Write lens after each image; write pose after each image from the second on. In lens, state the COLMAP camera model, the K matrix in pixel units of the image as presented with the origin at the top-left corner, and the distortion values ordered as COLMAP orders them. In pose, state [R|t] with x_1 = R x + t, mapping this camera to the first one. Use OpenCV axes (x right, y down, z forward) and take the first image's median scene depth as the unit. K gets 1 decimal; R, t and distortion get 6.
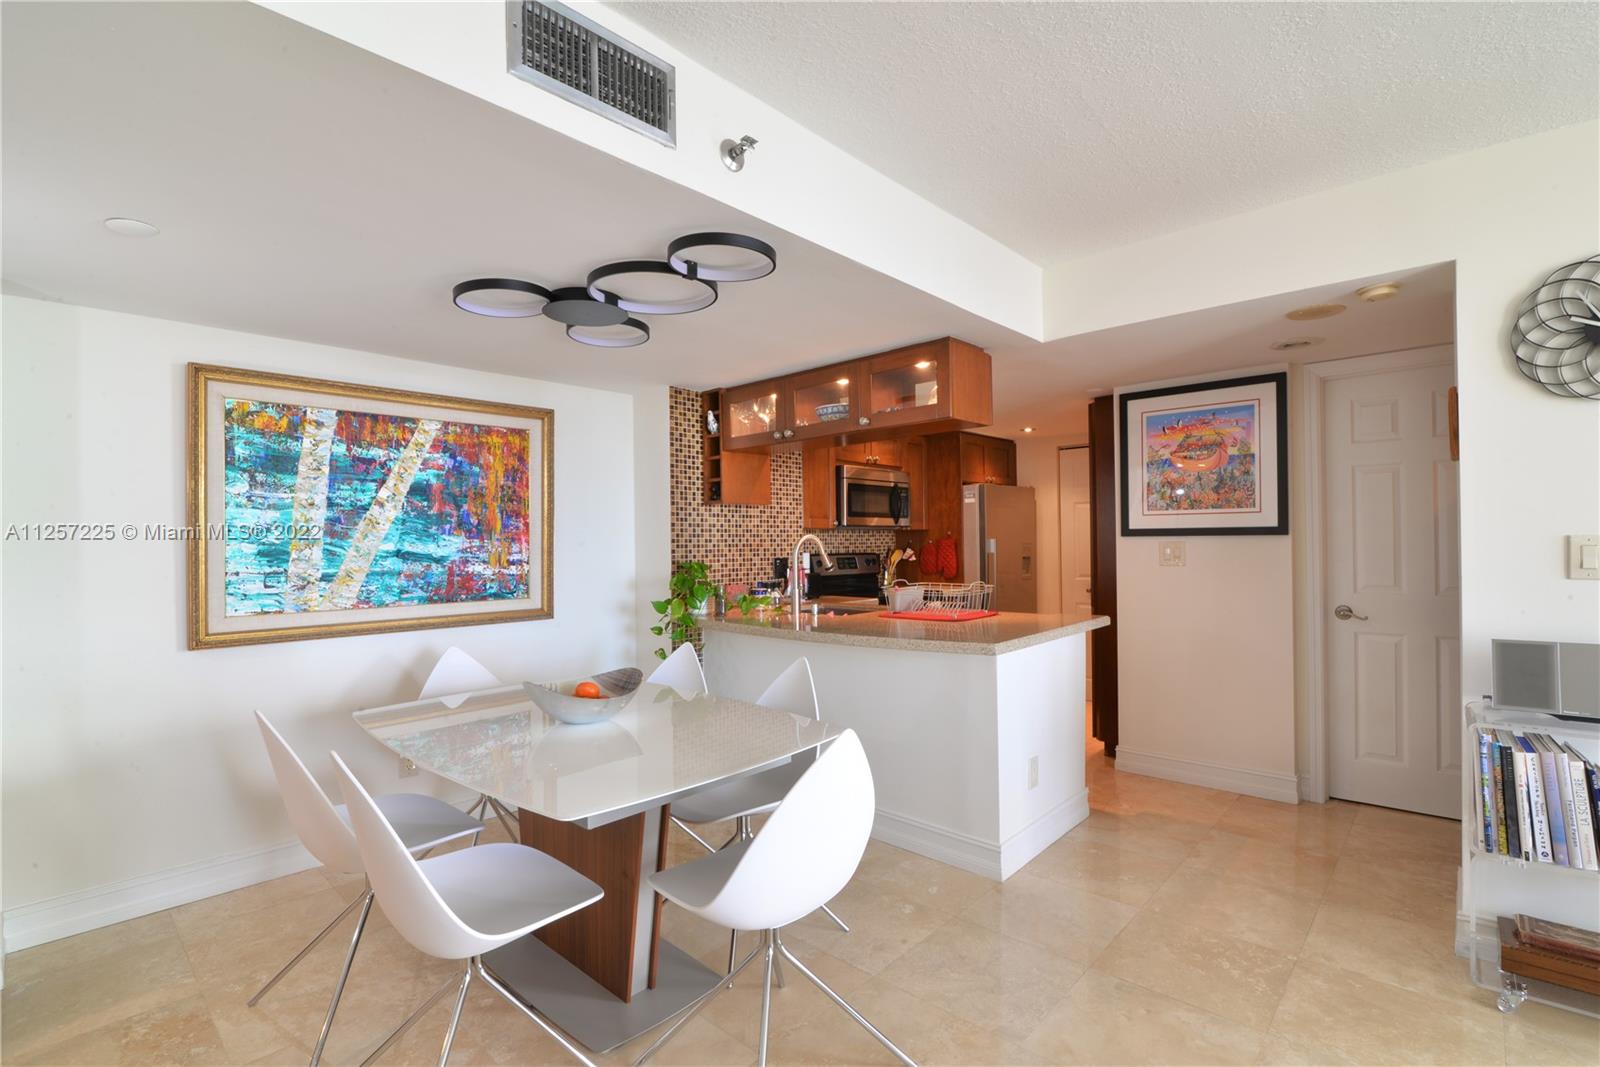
lens RADIAL K [[731.4, 0, 796.2], [0, 731.4, 544.1], [0, 0, 1]] dist [-0.020459, 0.000276]
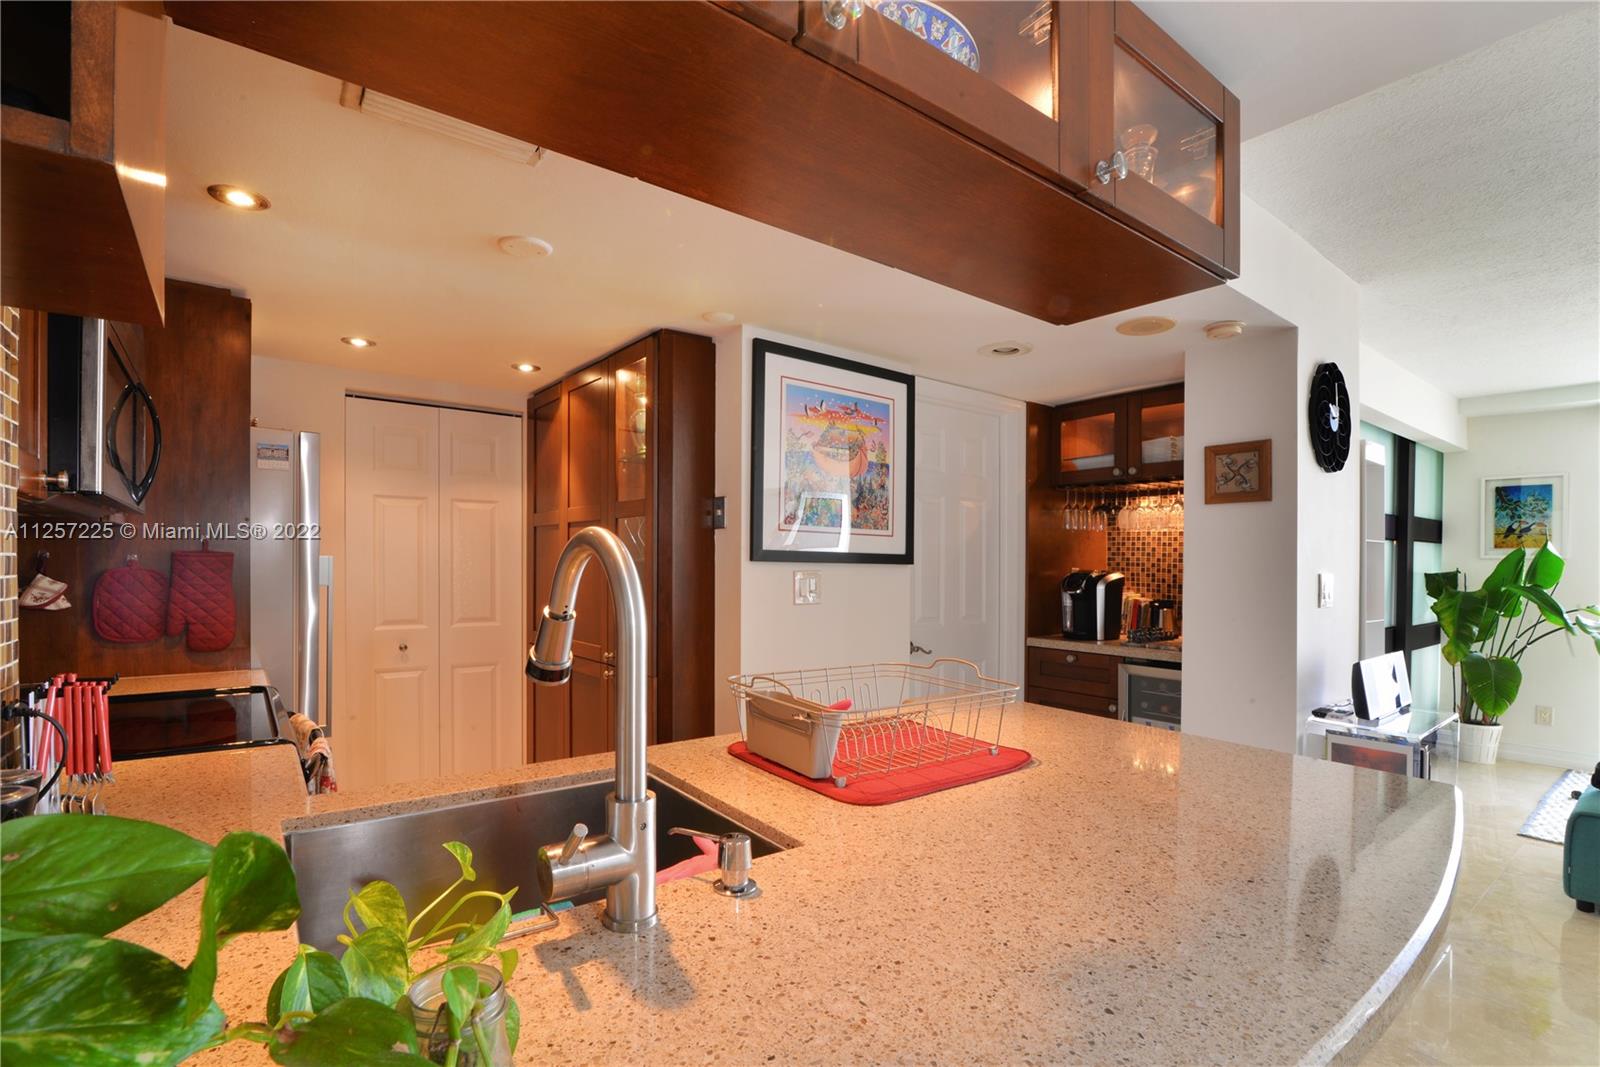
lens RADIAL K [[727.6, 0, 792.8], [0, 727.6, 567.5], [0, 0, 1]] dist [-0.011307, 0.000188]
pose [[0.174791, 0.011241, 0.984541, -0.175357], [-0.014338, 0.999858, -0.008871, 0.000253], [-0.984501, -0.012565, 0.174928, 0.865593]]
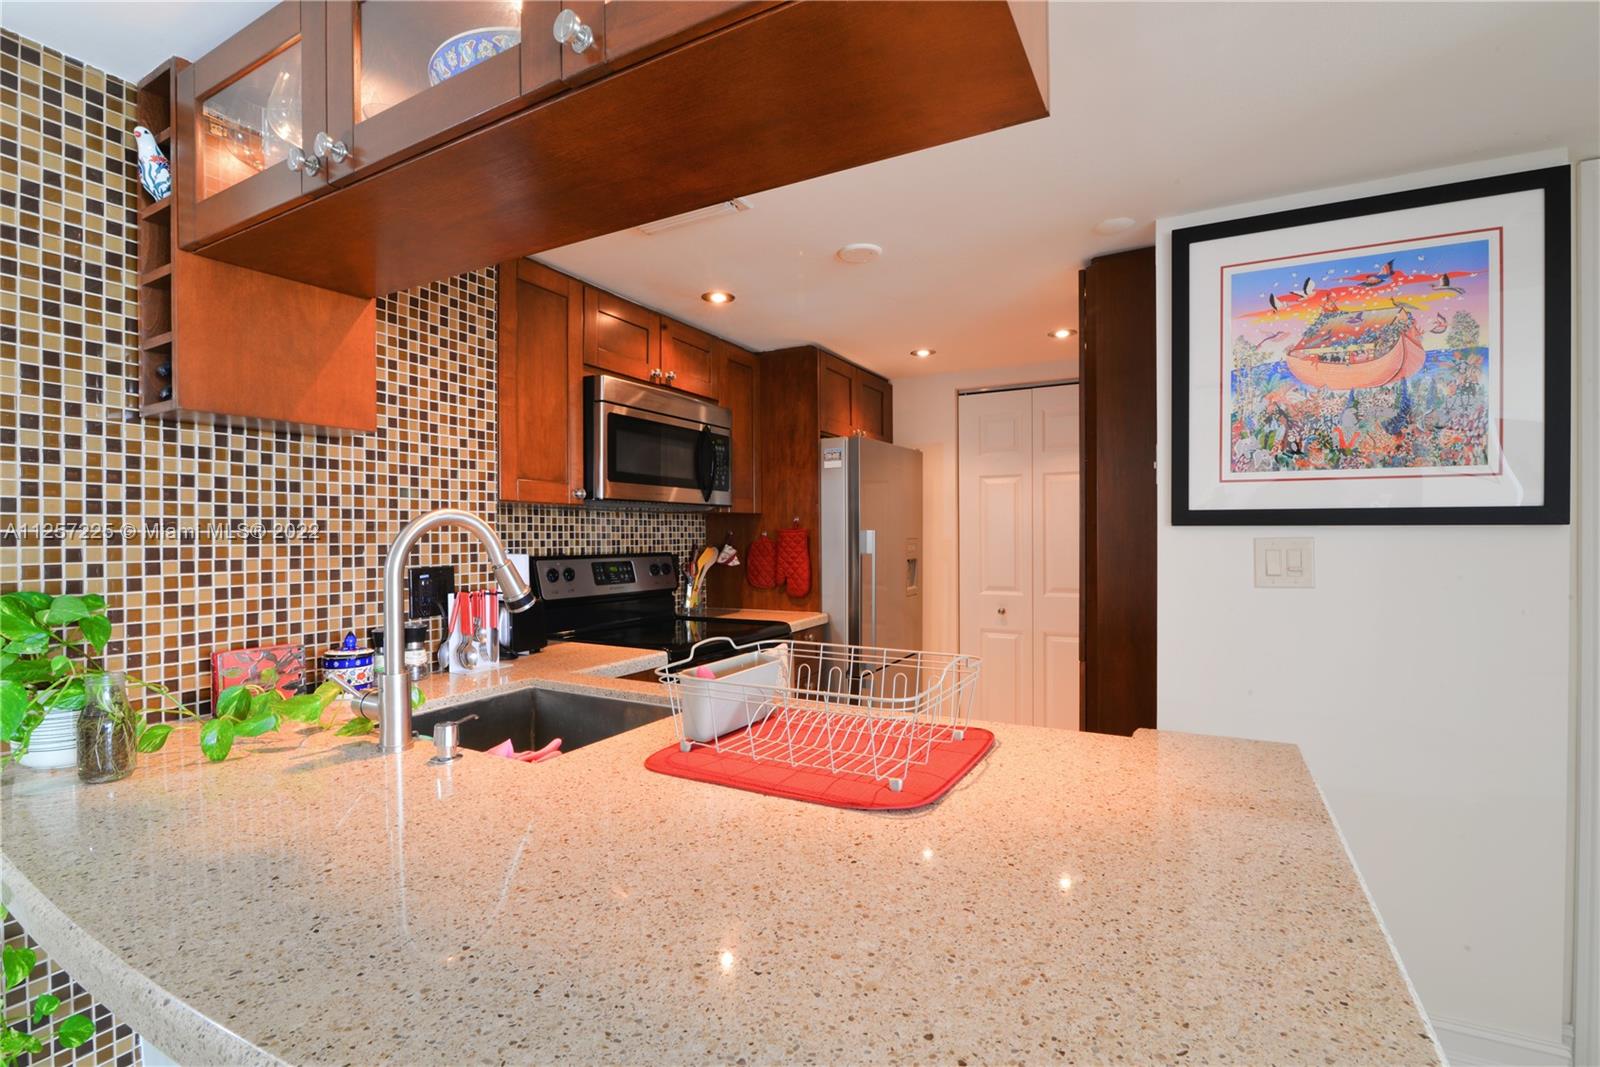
lens RADIAL K [[731.4, 0, 796.2], [0, 731.4, 544.1], [0, 0, 1]] dist [-0.020459, 0.000276]
pose [[0.967759, 0.005943, 0.251808, 0.085314], [-0.008205, 0.999935, 0.007932, -0.000106], [-0.251745, -0.009742, 0.967745, 0.603232]]
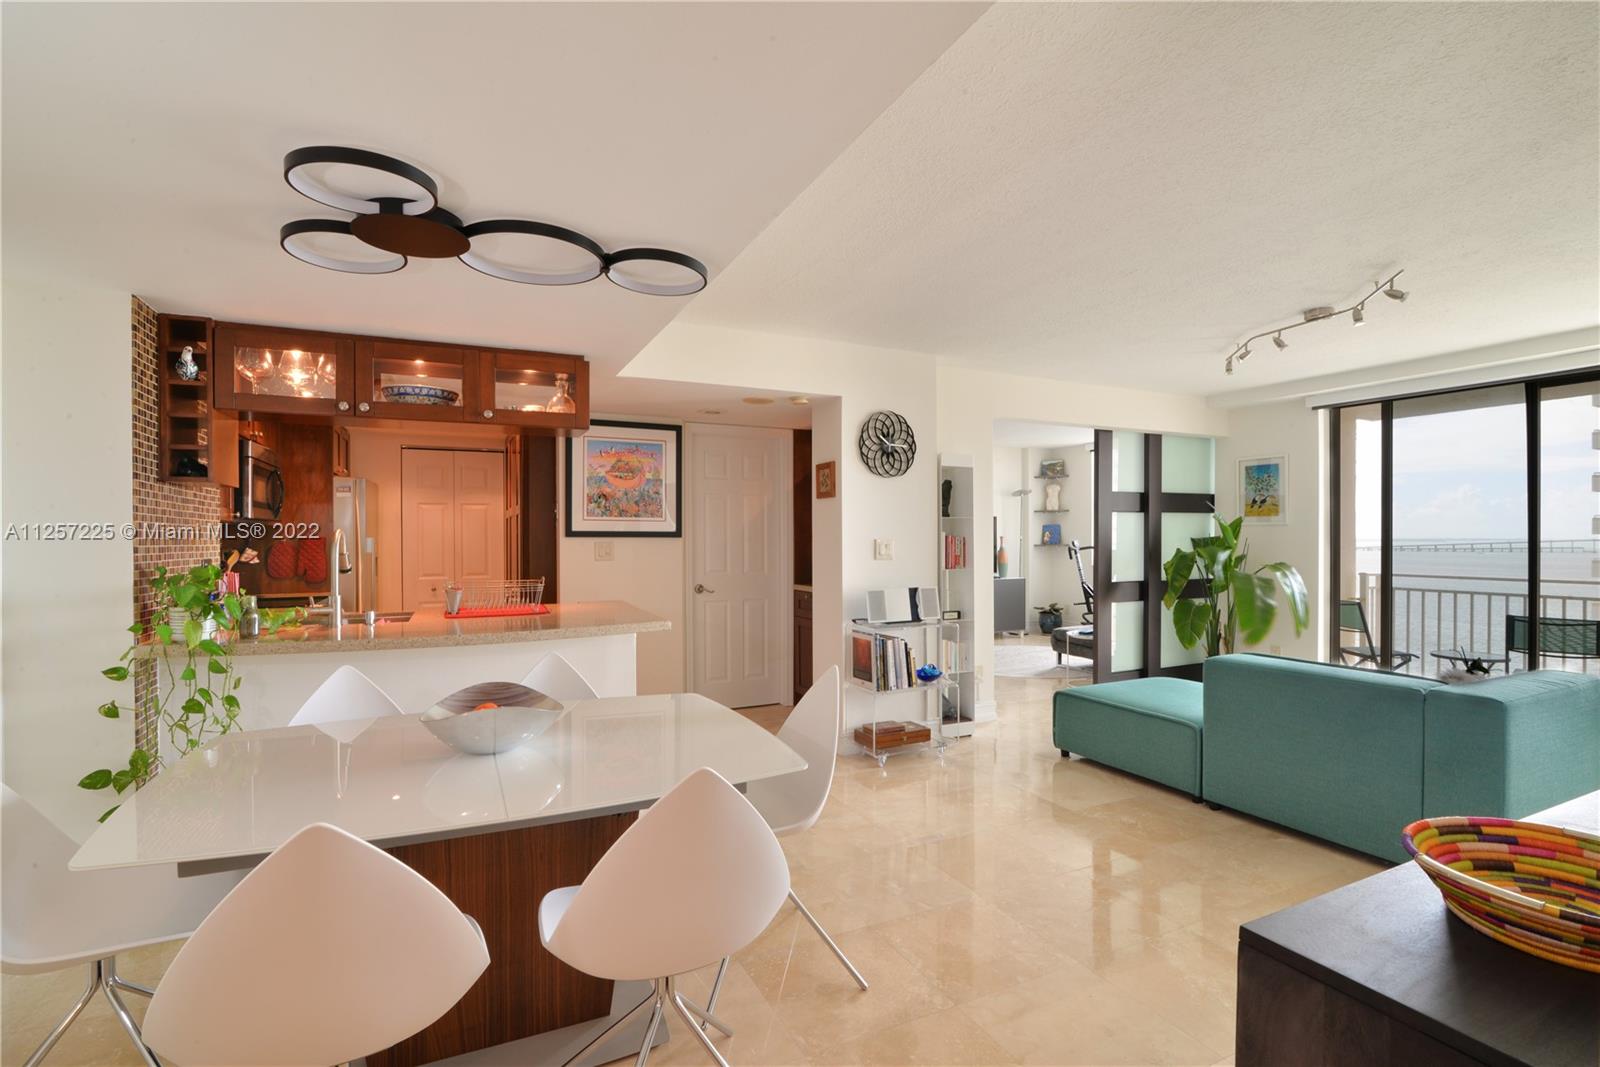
lens RADIAL K [[731.4, 0, 796.2], [0, 731.4, 544.1], [0, 0, 1]] dist [-0.020459, 0.000276]
pose [[0.371959, 0.006020, 0.928229, -0.526834], [-0.000724, 0.999981, -0.006195, 0.008230], [-0.928249, 0.001632, 0.371957, 0.209459]]
